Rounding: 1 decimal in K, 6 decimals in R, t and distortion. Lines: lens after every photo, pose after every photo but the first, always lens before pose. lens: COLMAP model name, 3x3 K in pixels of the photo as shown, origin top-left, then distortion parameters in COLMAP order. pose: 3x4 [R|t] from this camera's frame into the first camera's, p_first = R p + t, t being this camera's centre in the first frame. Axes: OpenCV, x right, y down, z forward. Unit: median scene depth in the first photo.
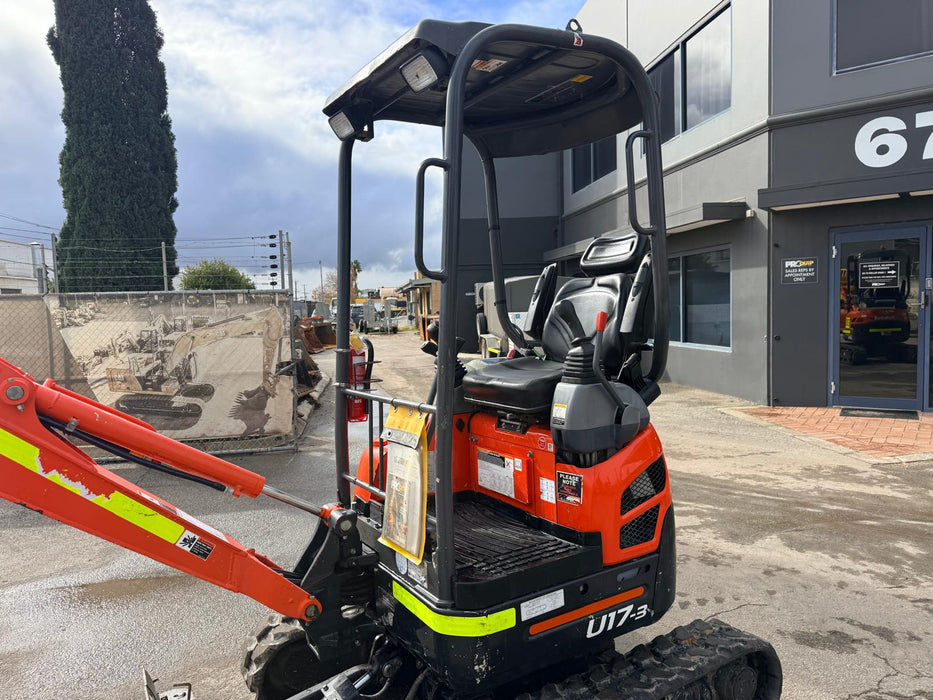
lens RADIAL K [[625.4, 0, 480.3], [0, 625.4, 342.1], [0, 0, 1]] dist [0.056347, -0.043998]
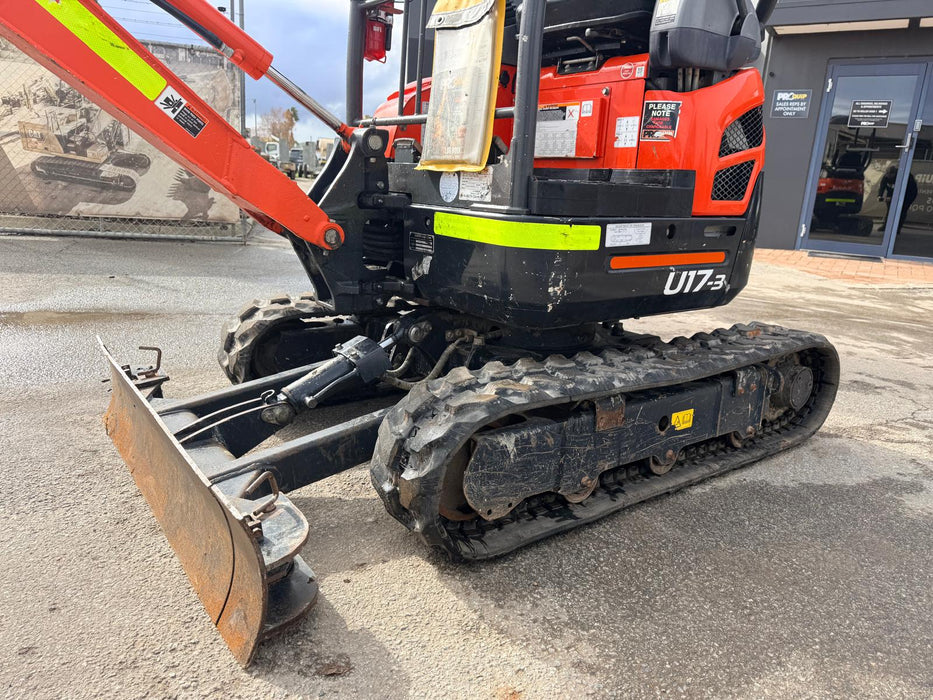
lens RADIAL K [[639.5, 0, 485.1], [0, 639.5, 307.7], [0, 0, 1]] dist [0.022427, -0.001551]
pose [[0.992022, 0.070072, 0.104797, -0.042006], [-0.085533, 0.984798, 0.151184, 0.102035], [-0.092611, -0.158941, 0.982935, 0.048999]]
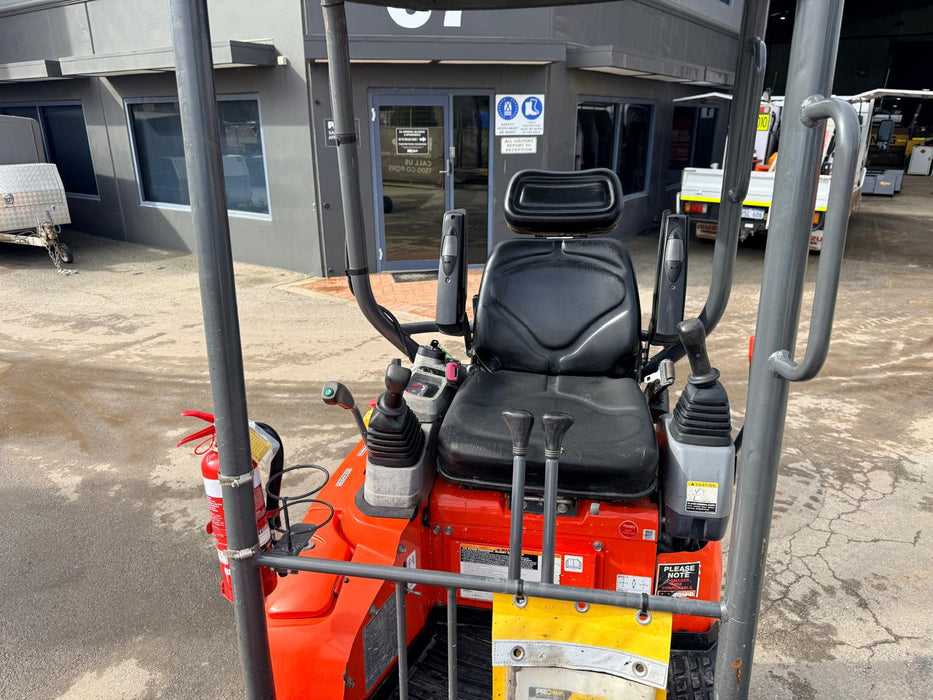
lens RADIAL K [[647.0, 0, 457.0], [0, 647.0, 330.1], [0, 0, 1]] dist [0.116721, -0.114174]
pose [[0.700781, -0.187317, 0.688345, -0.137896], [0.029960, 0.971787, 0.233949, -0.062866], [-0.712747, -0.143325, 0.686622, 0.198377]]
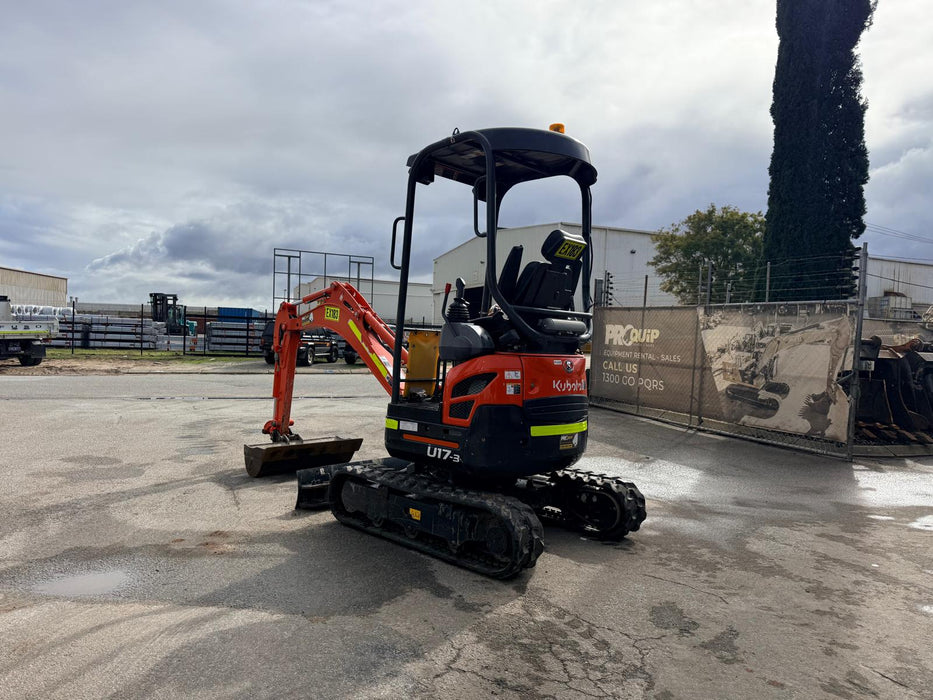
lens RADIAL K [[626.1, 0, 479.2], [0, 626.1, 349.0], [0, 0, 1]] dist [0.053735, -0.046521]
pose [[0.254637, 0.056523, -0.965383, 0.536242], [-0.096349, 0.994806, 0.032832, 0.020825], [0.962225, 0.084653, 0.258761, 0.171789]]
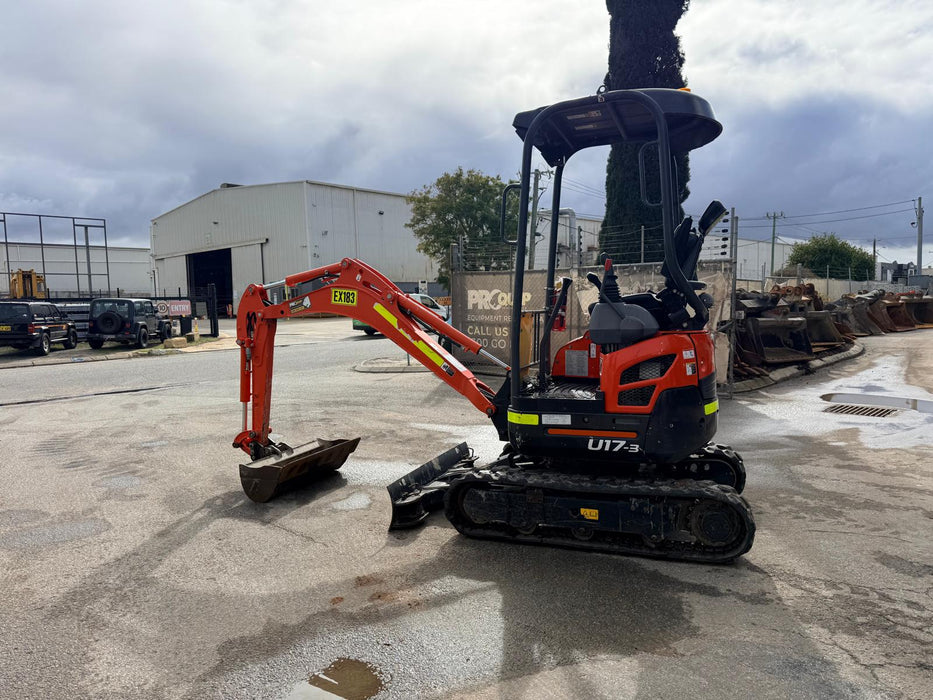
lens RADIAL K [[626.1, 0, 479.2], [0, 626.1, 349.0], [0, 0, 1]] dist [0.053735, -0.046521]
pose [[0.607290, 0.076209, -0.790816, 0.357309], [-0.039641, 0.997056, 0.065642, 0.025469], [0.793490, -0.008515, 0.608523, -0.076201]]
